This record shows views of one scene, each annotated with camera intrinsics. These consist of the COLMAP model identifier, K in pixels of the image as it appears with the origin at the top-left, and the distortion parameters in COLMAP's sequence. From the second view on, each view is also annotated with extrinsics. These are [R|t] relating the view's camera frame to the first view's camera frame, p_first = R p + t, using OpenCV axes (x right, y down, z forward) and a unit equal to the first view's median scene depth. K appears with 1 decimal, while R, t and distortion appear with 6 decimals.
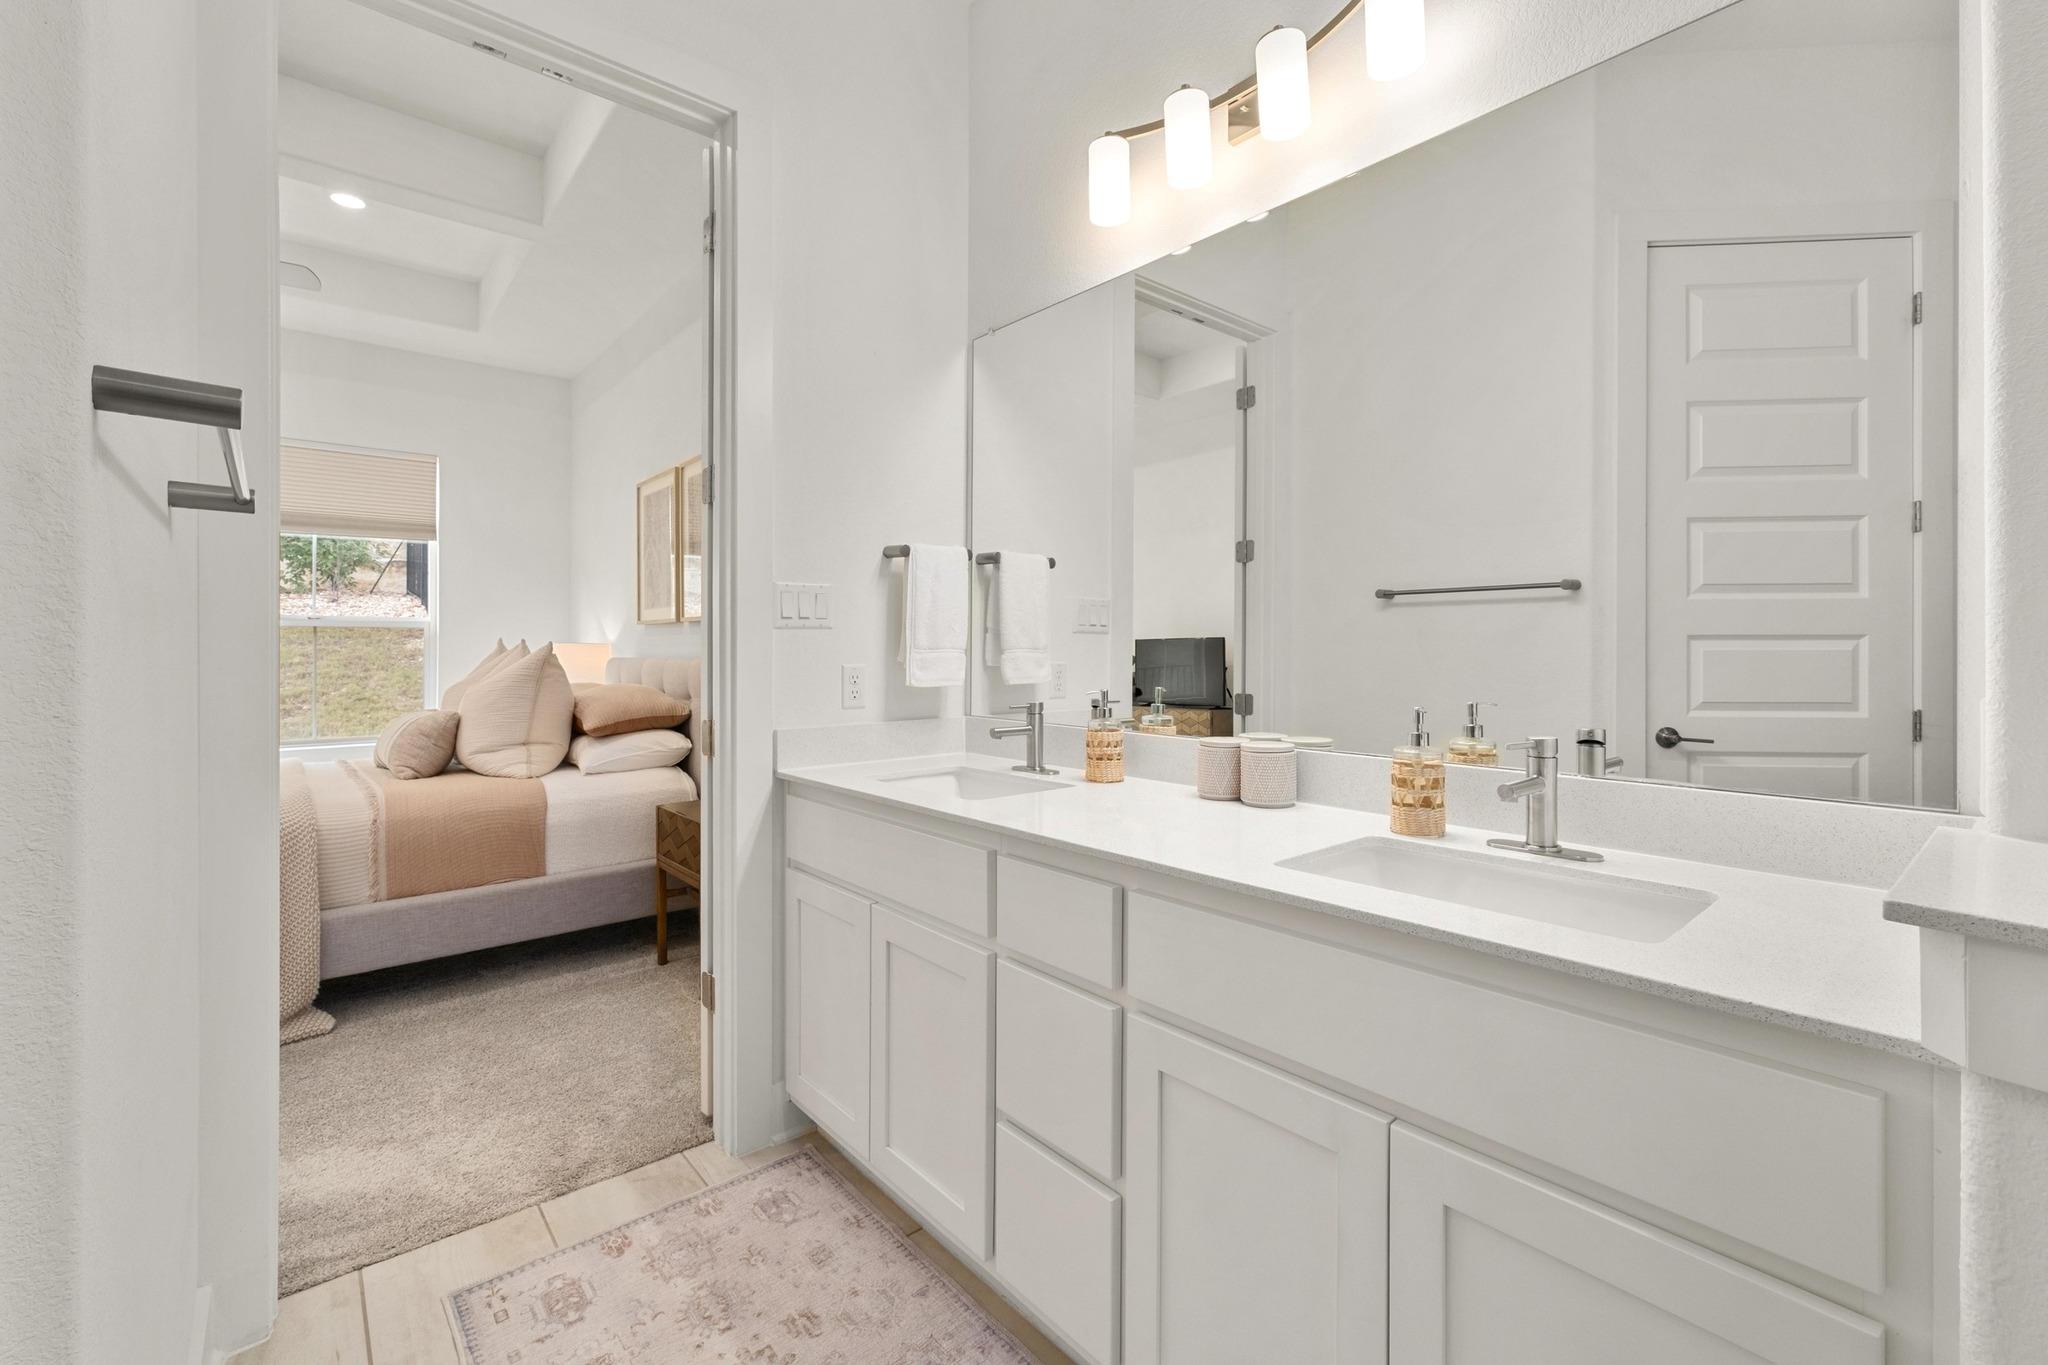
lens RADIAL K [[860.4, 0, 1035.6], [0, 860.4, 649.3], [0, 0, 1]] dist [-0.015581, 0.002217]
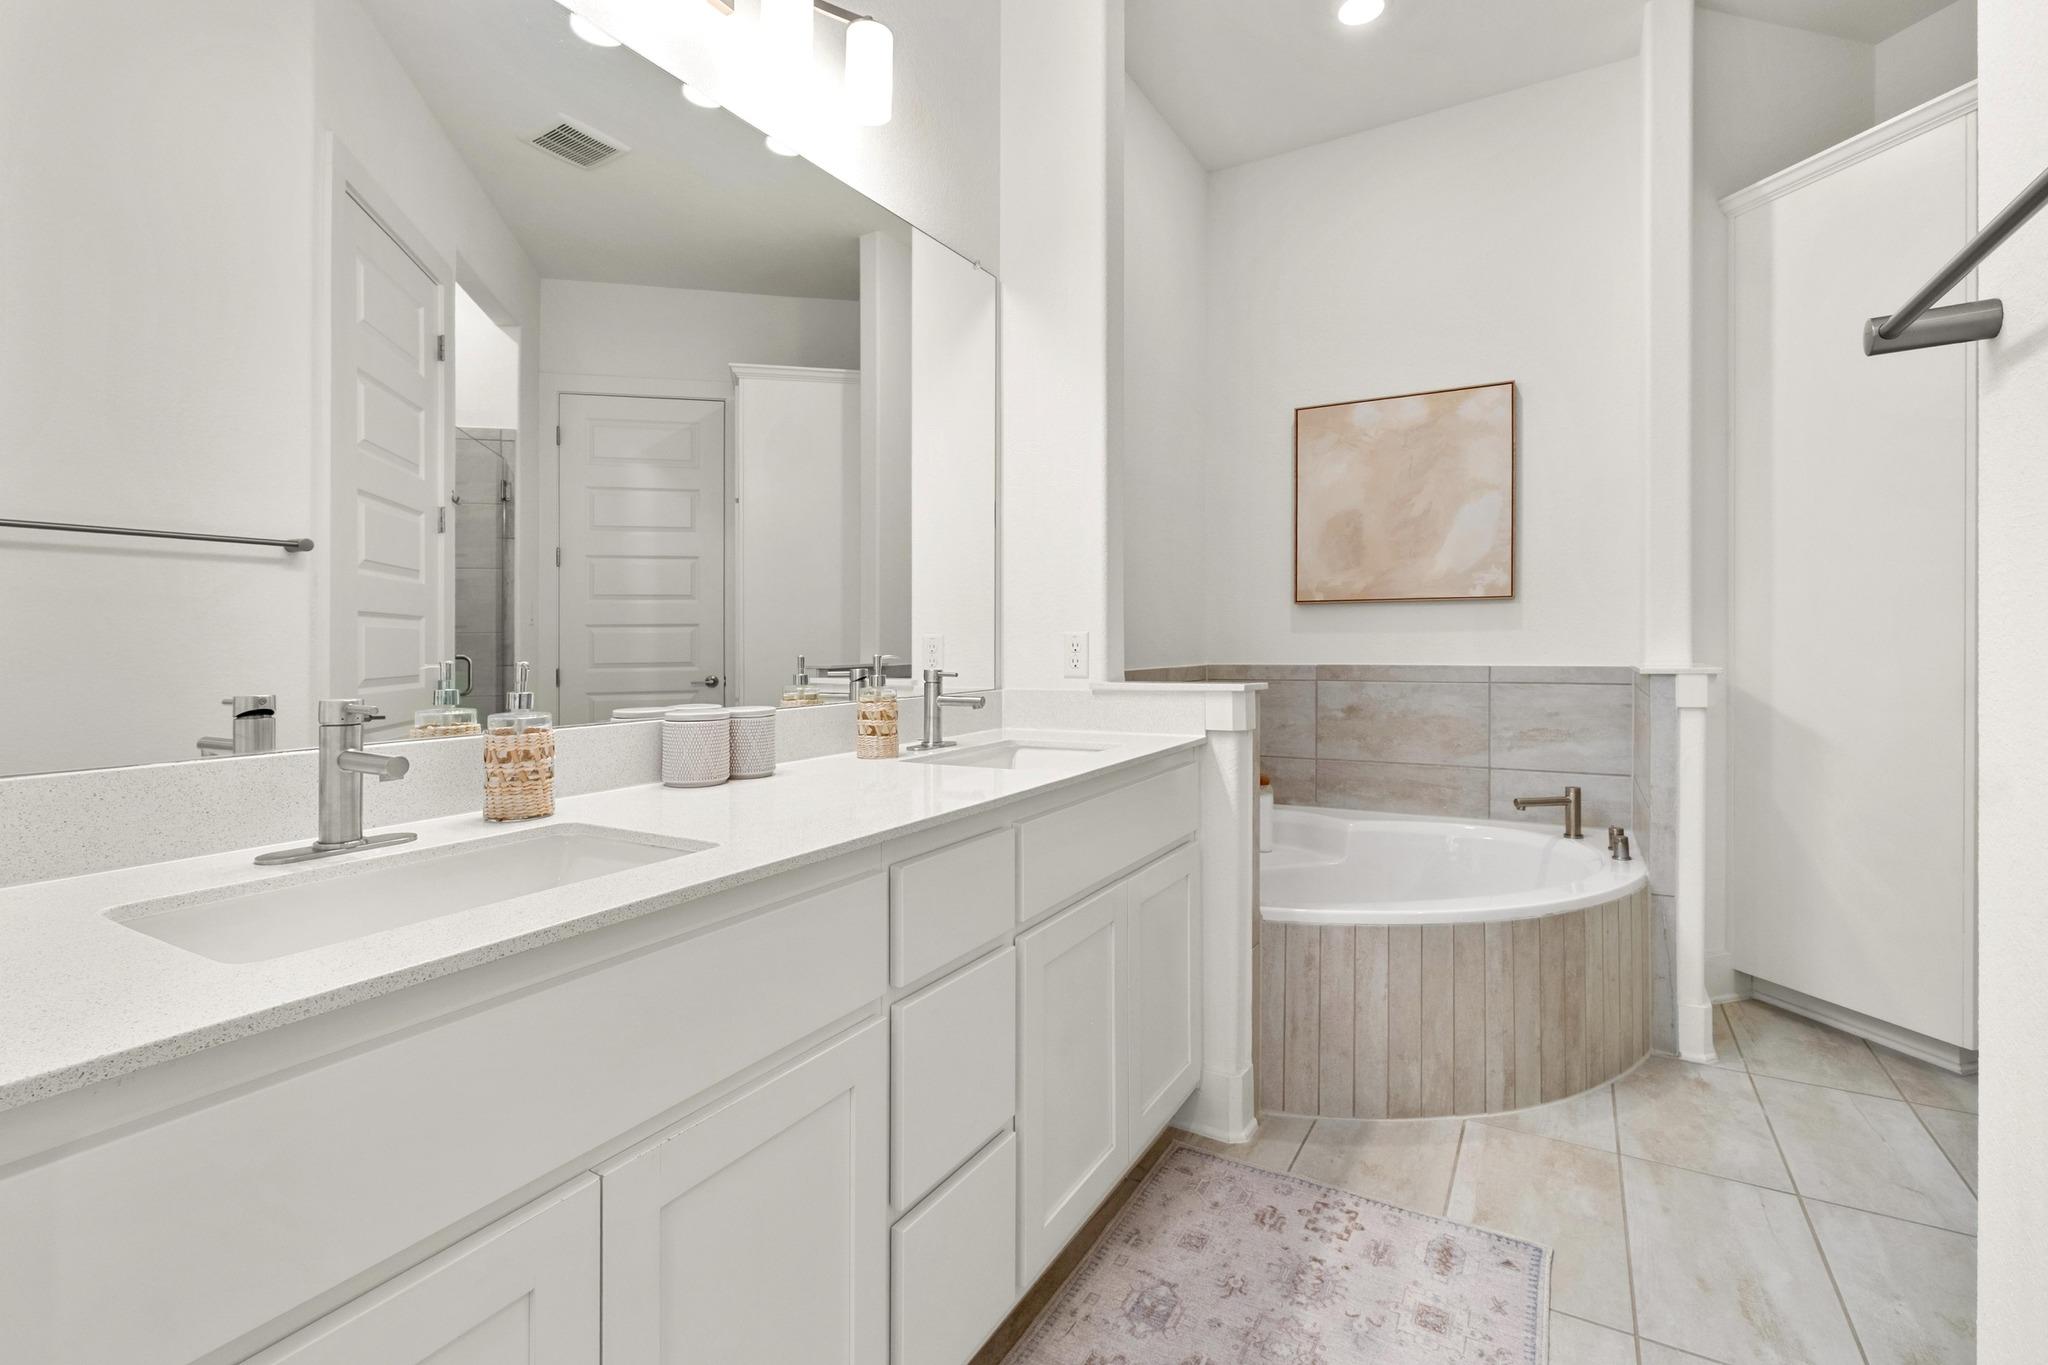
lens RADIAL K [[907.0, 0, 1018.3], [0, 907.0, 641.8], [0, 0, 1]] dist [-0.015113, 0.003549]
pose [[-0.316361, 0.001675, 0.948638, -1.184666], [-0.011190, 0.999922, -0.005497, 0.045743], [-0.948573, -0.012354, -0.316317, 1.560180]]
